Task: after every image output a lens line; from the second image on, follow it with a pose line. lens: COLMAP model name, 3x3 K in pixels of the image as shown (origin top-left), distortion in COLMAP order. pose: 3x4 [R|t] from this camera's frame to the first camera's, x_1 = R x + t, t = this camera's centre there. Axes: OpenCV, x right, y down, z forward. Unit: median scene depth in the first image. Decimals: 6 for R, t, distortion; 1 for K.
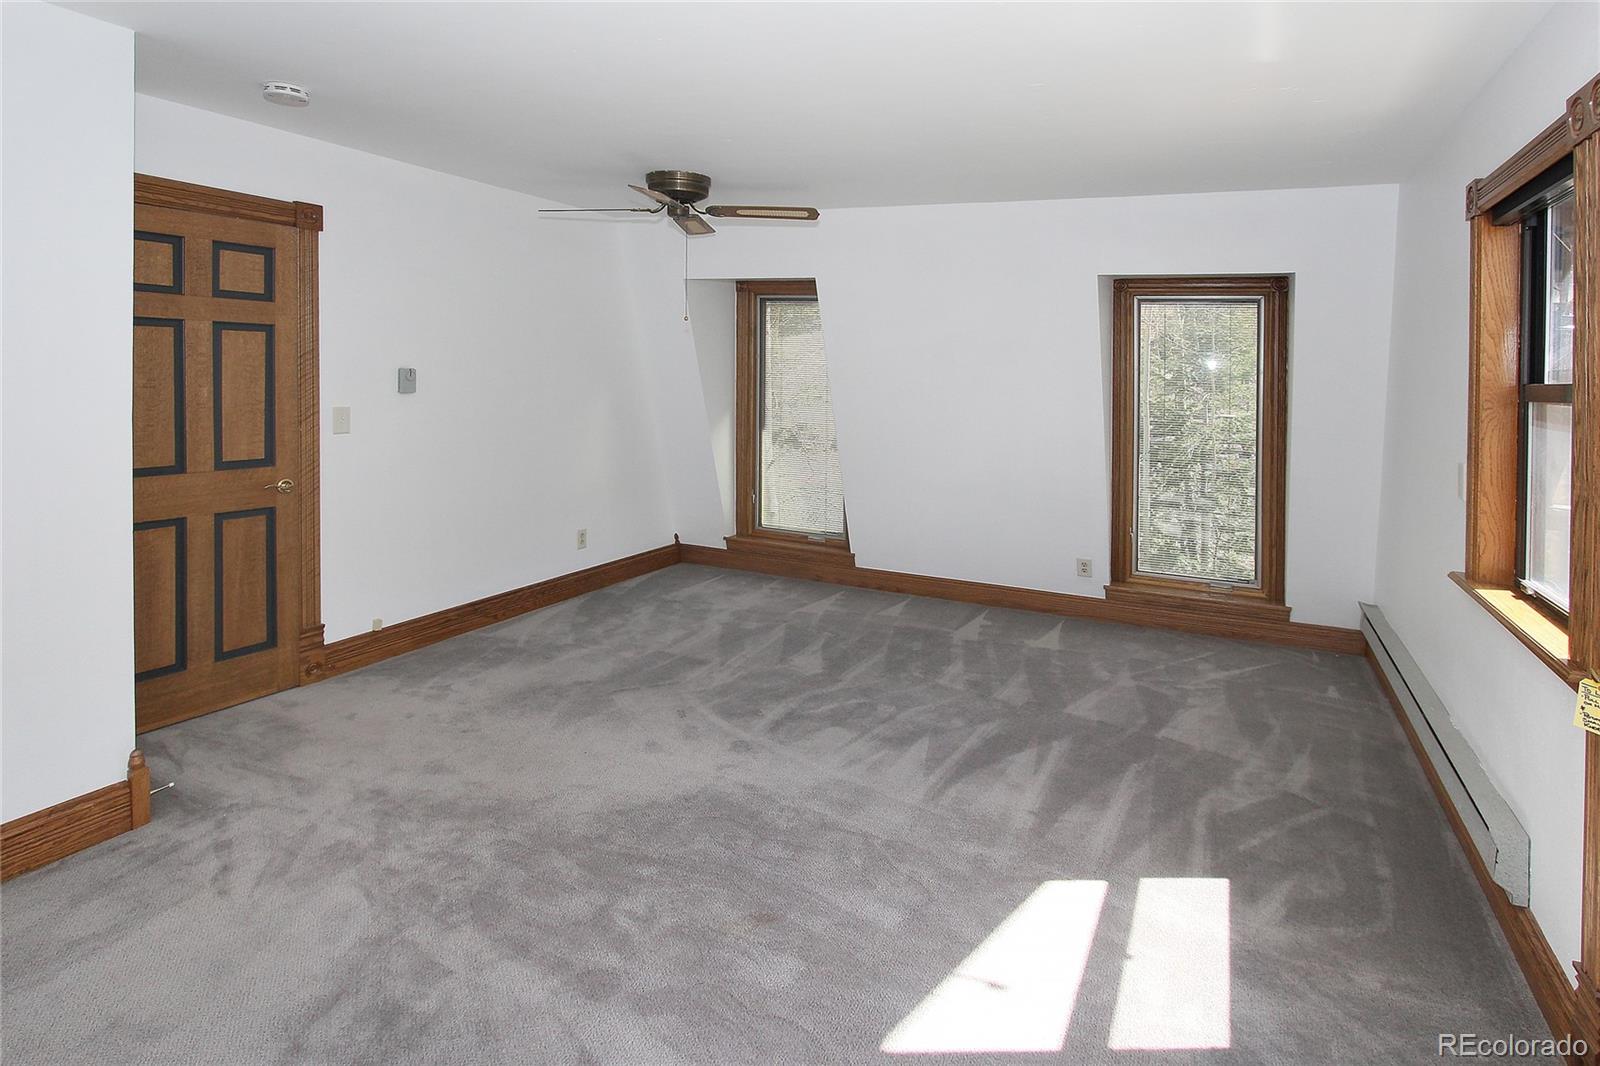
lens RADIAL K [[889.8, 0, 824.8], [0, 889.8, 509.9], [0, 0, 1]] dist [-0.003653, -0.000787]
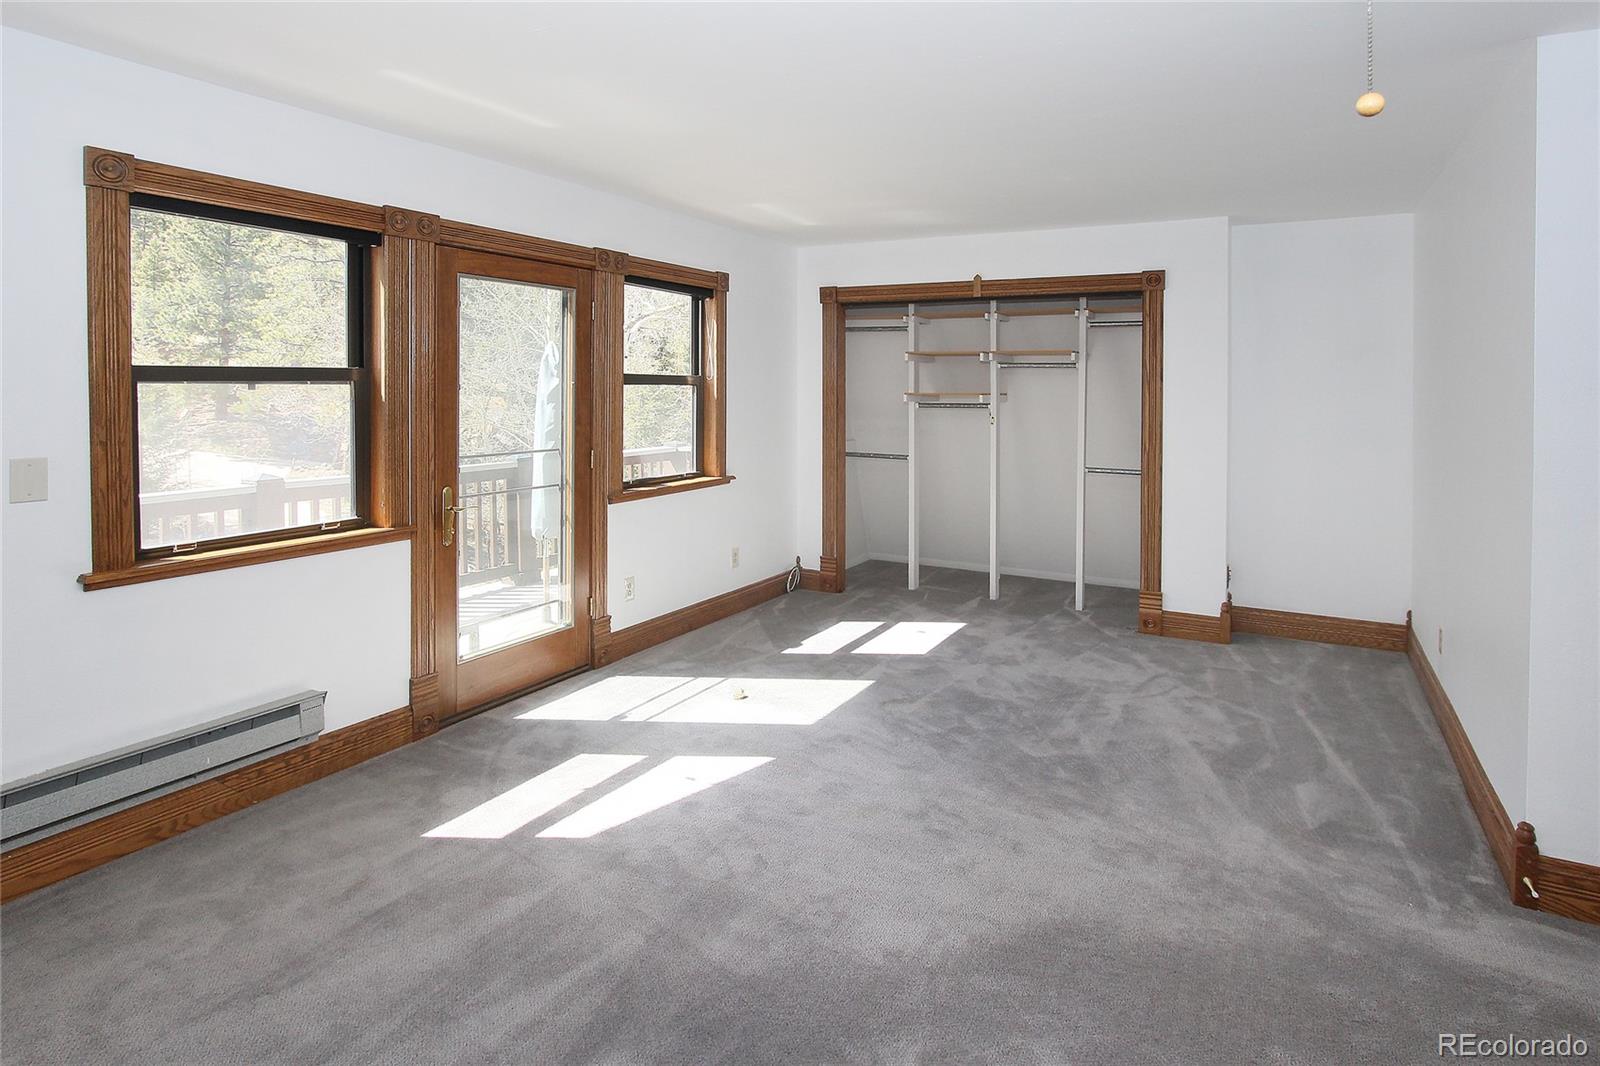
lens RADIAL K [[889.8, 0, 824.8], [0, 889.8, 509.9], [0, 0, 1]] dist [-0.003653, -0.000787]
pose [[-0.997197, -0.042916, 0.061285, -0.049073], [-0.023182, 0.956049, 0.292289, -0.158700], [-0.071135, 0.290049, -0.954364, 1.032465]]
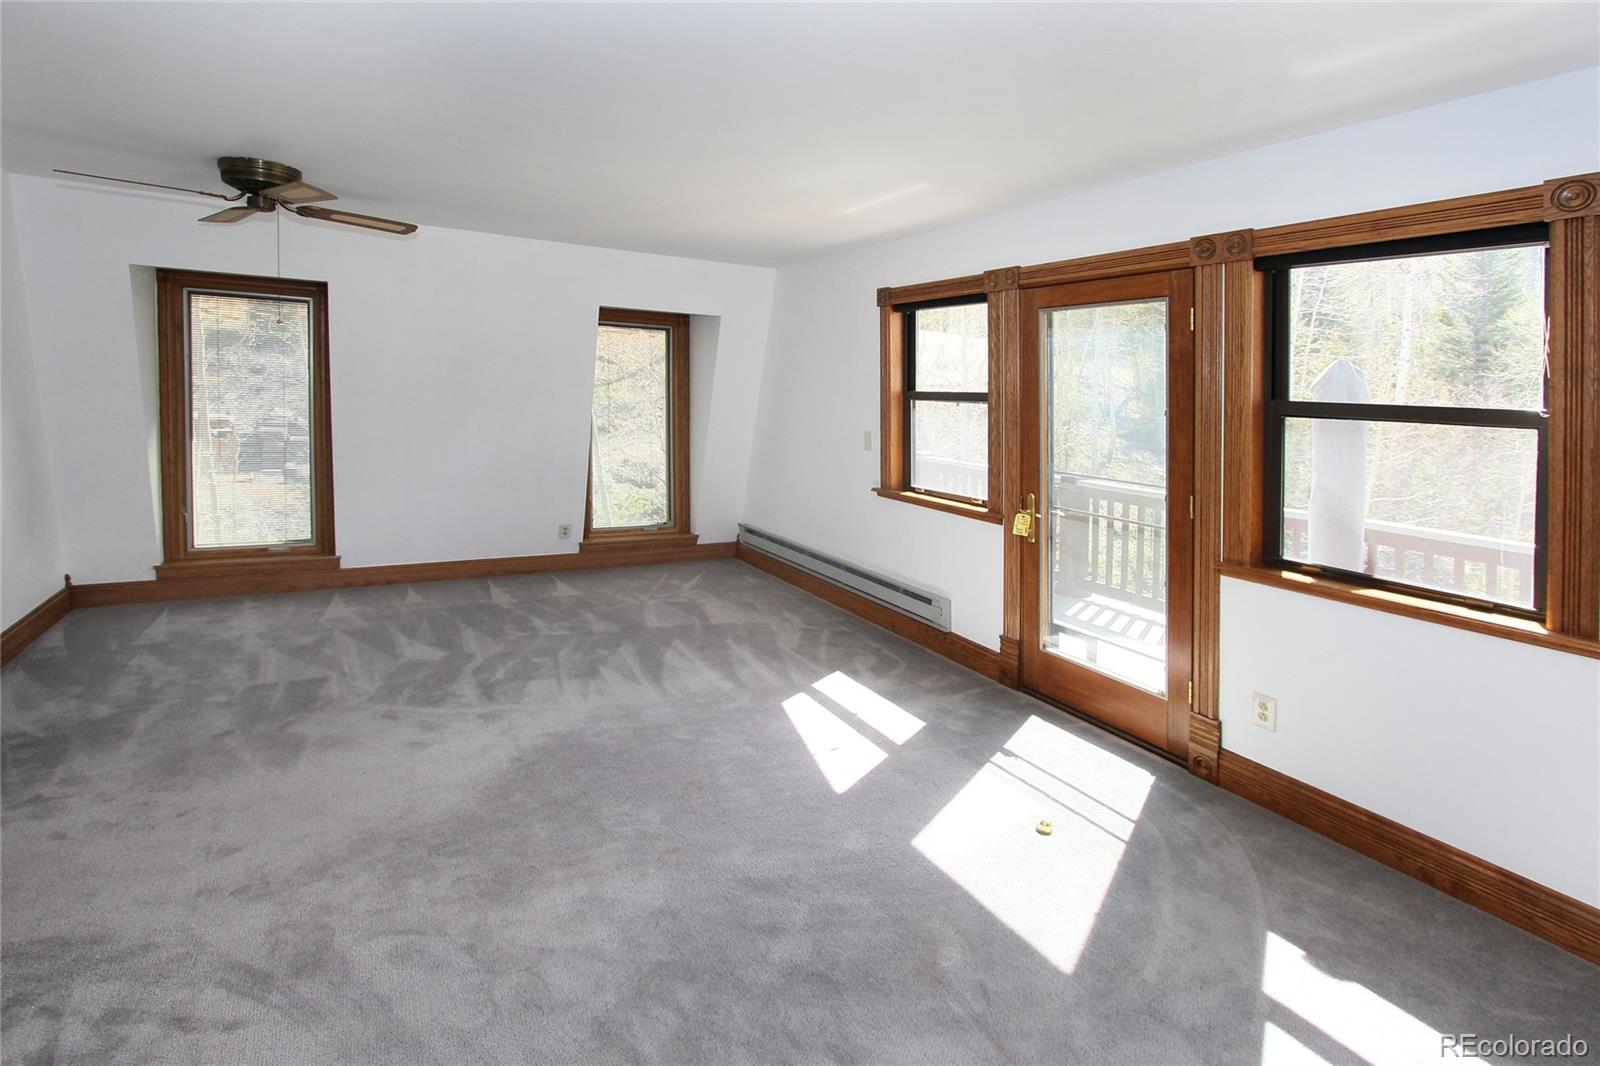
lens RADIAL K [[778.0, 0, 800.0], [0, 778.0, 533.0], [0, 0, 1]] dist [-0.003290, -0.000568]
pose [[0.587575, -0.154381, 0.794306, -0.438991], [0.106897, 0.987837, 0.112920, -0.024867], [-0.802078, 0.018560, 0.596931, 0.066076]]
